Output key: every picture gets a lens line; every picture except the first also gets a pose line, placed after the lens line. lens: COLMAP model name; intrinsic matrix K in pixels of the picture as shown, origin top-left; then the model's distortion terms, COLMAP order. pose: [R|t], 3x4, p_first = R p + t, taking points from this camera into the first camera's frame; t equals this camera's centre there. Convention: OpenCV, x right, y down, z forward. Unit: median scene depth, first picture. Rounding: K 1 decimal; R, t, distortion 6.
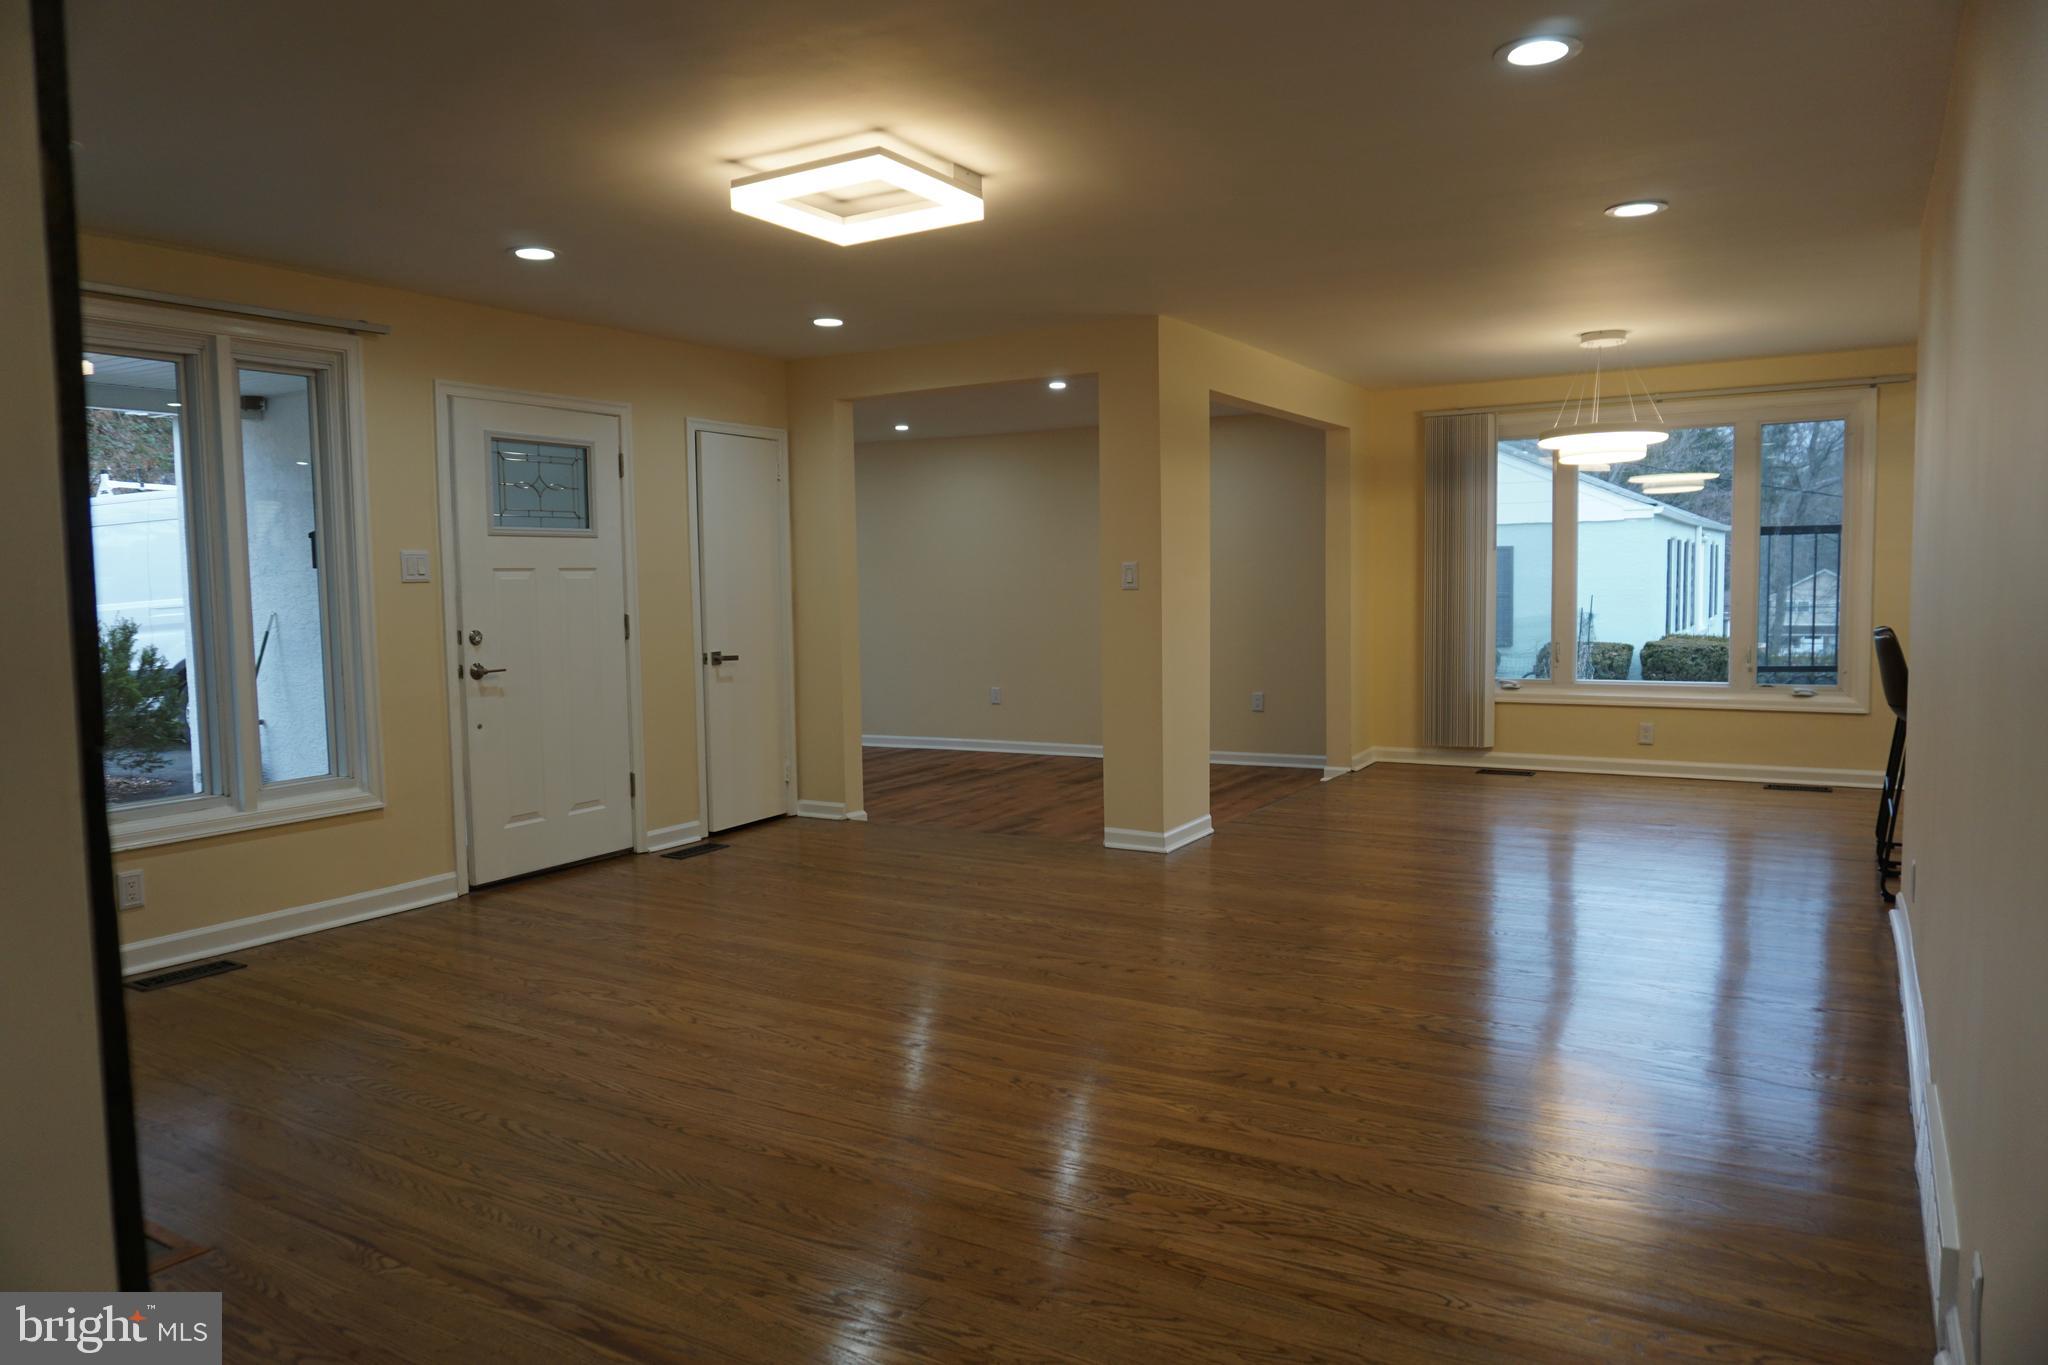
lens RADIAL K [[1364.3, 0, 1017.6], [0, 1364.3, 688.4], [0, 0, 1]] dist [-0.050538, 0.033714]
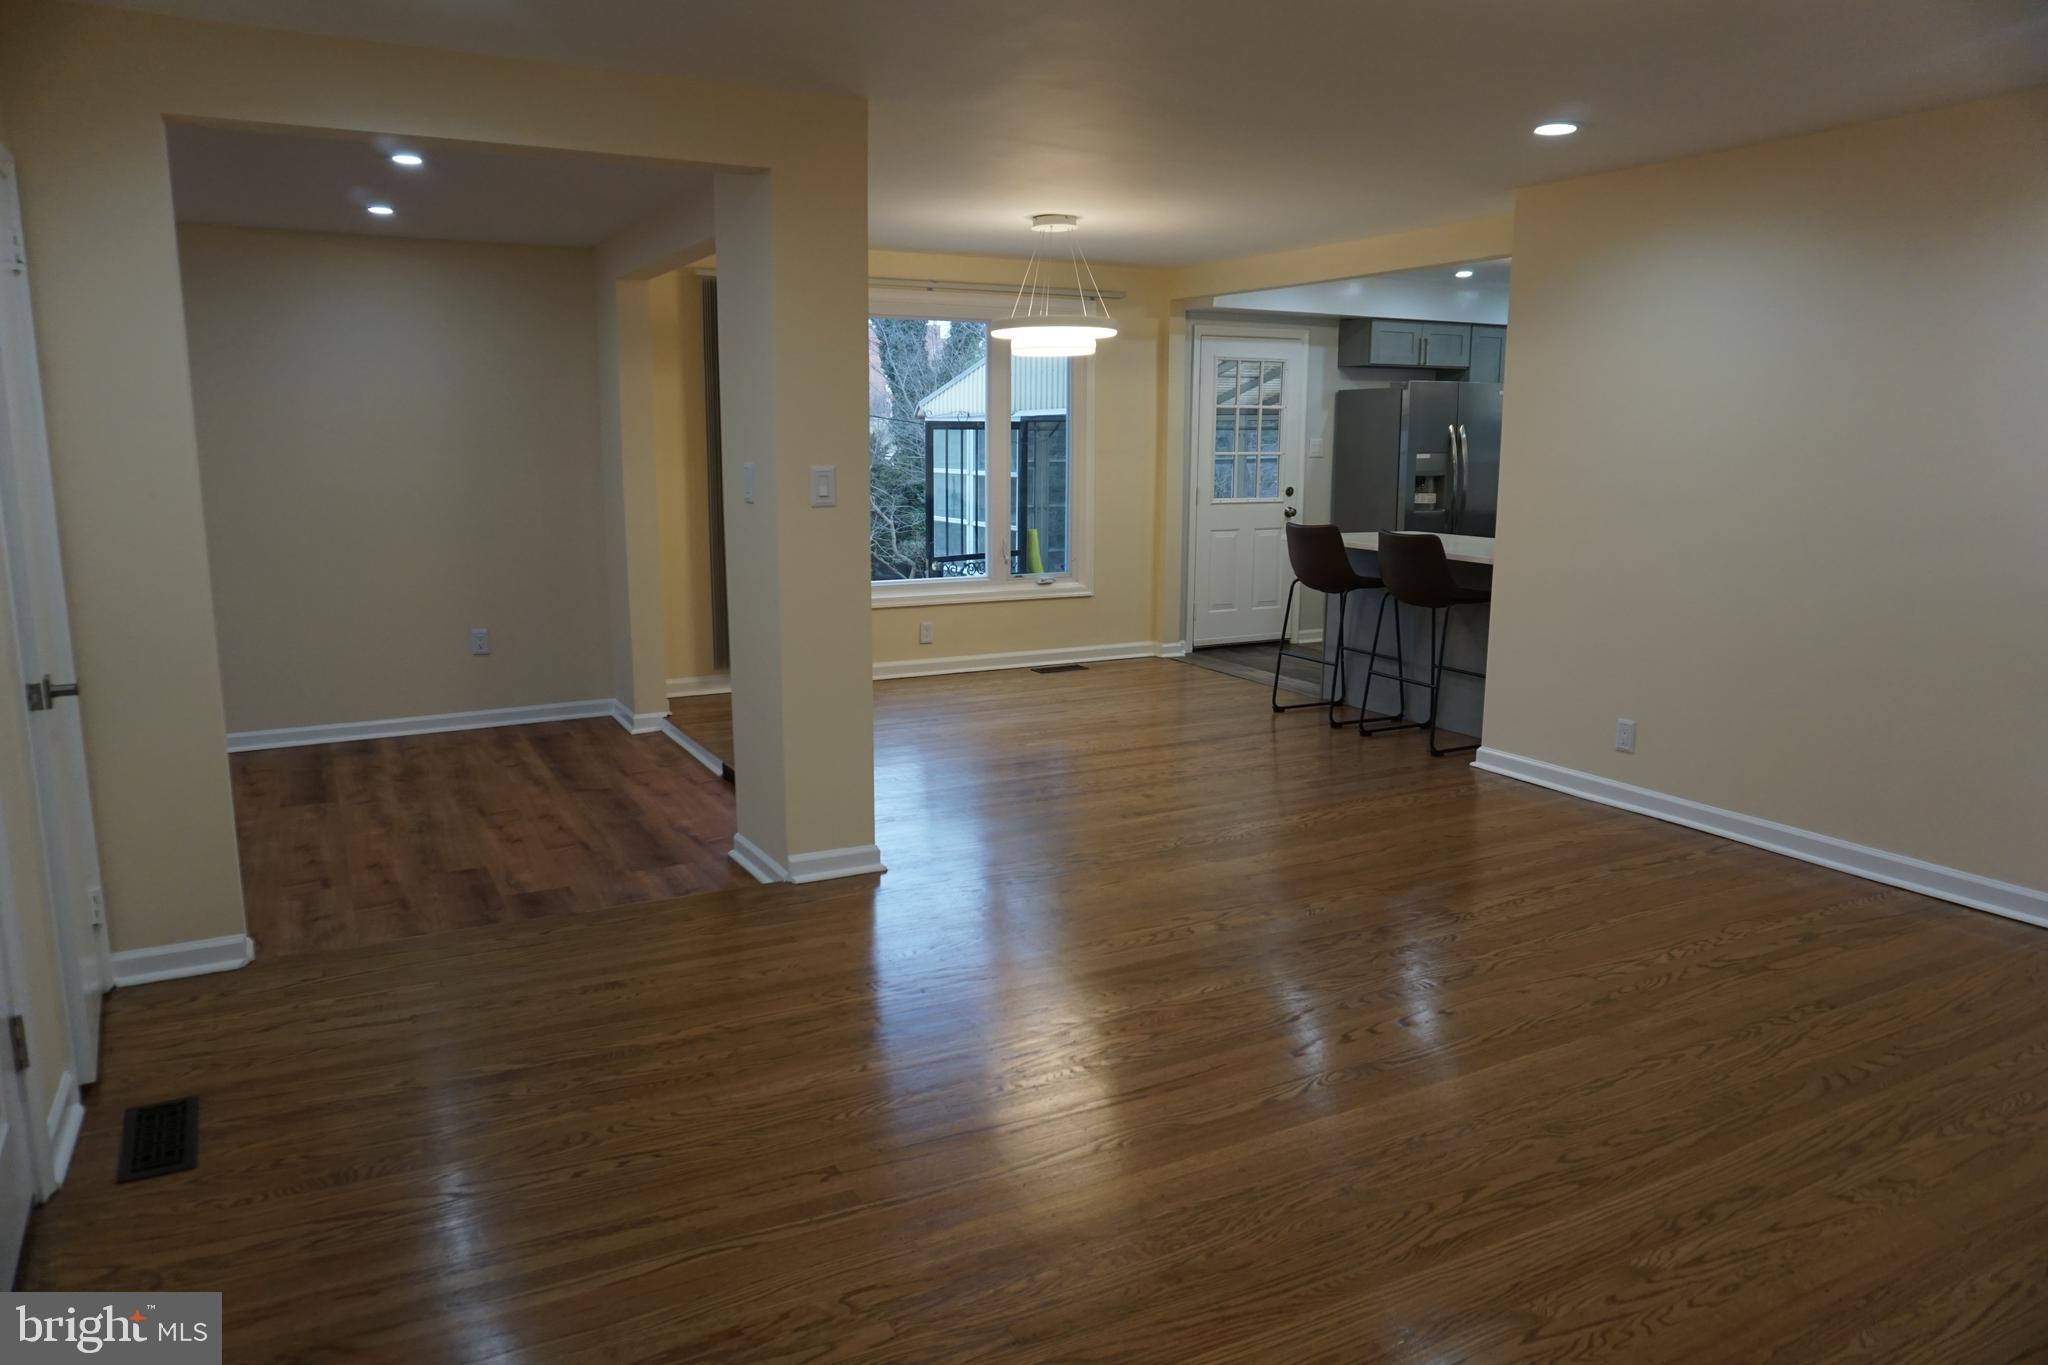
lens RADIAL K [[1364.3, 0, 1017.6], [0, 1364.3, 688.4], [0, 0, 1]] dist [-0.050538, 0.033714]
pose [[0.498496, -0.138765, 0.855714, -0.434069], [0.056358, 0.990205, 0.127743, -0.059896], [-0.865058, -0.015453, 0.501434, 0.536171]]
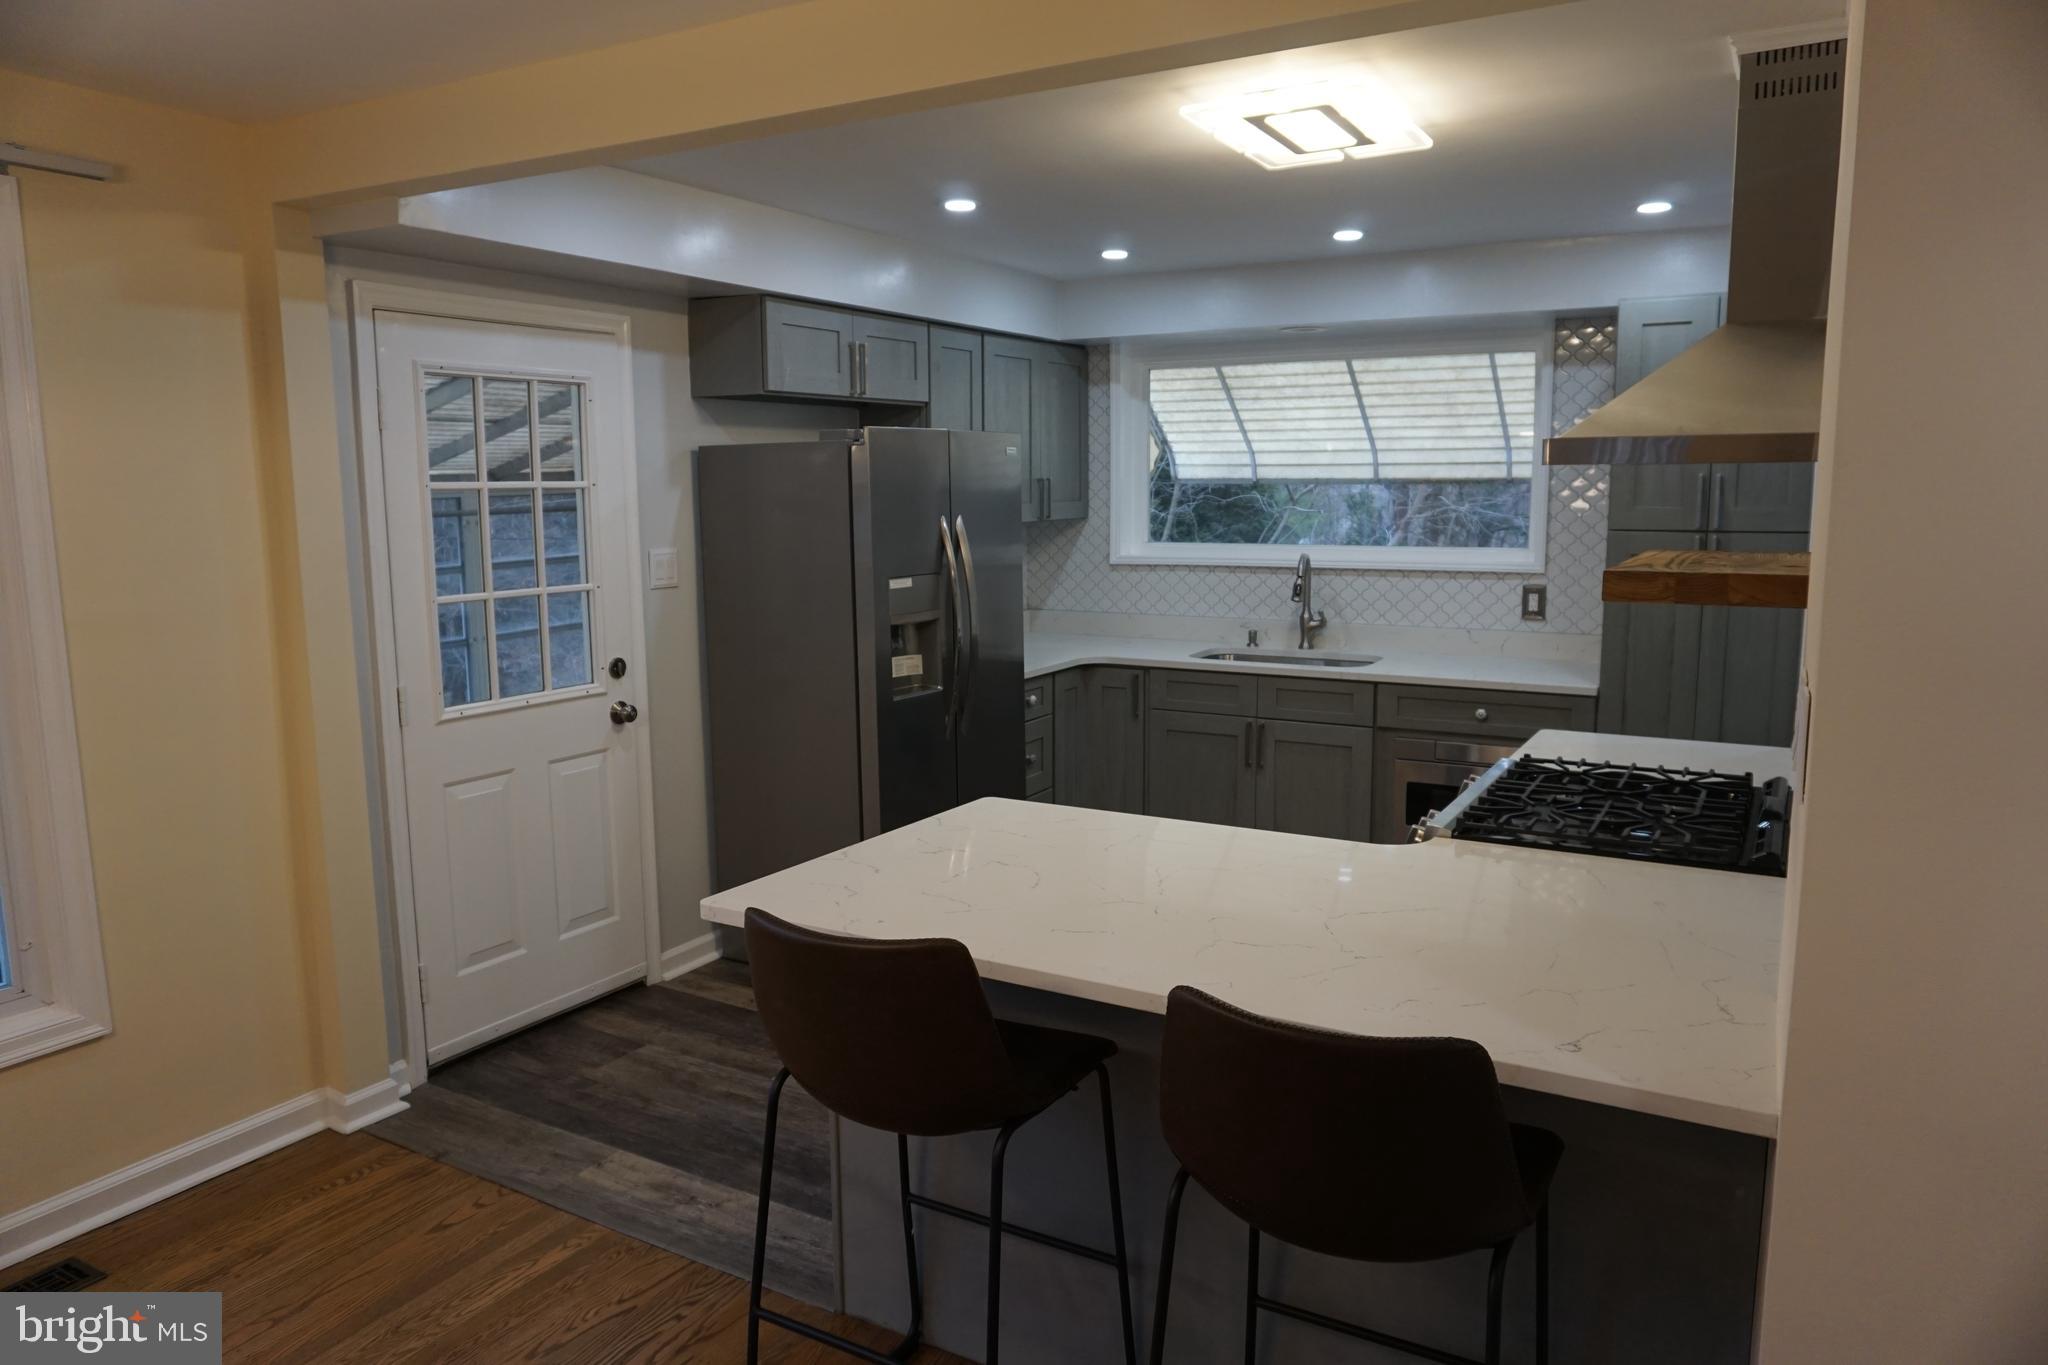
lens RADIAL K [[1364.3, 0, 1017.6], [0, 1364.3, 688.4], [0, 0, 1]] dist [-0.050538, 0.033714]
pose [[-0.039249, -0.127309, 0.991086, 0.272947], [0.086189, 0.987723, 0.130290, -0.121340], [-0.995505, 0.090535, -0.027795, 0.823127]]
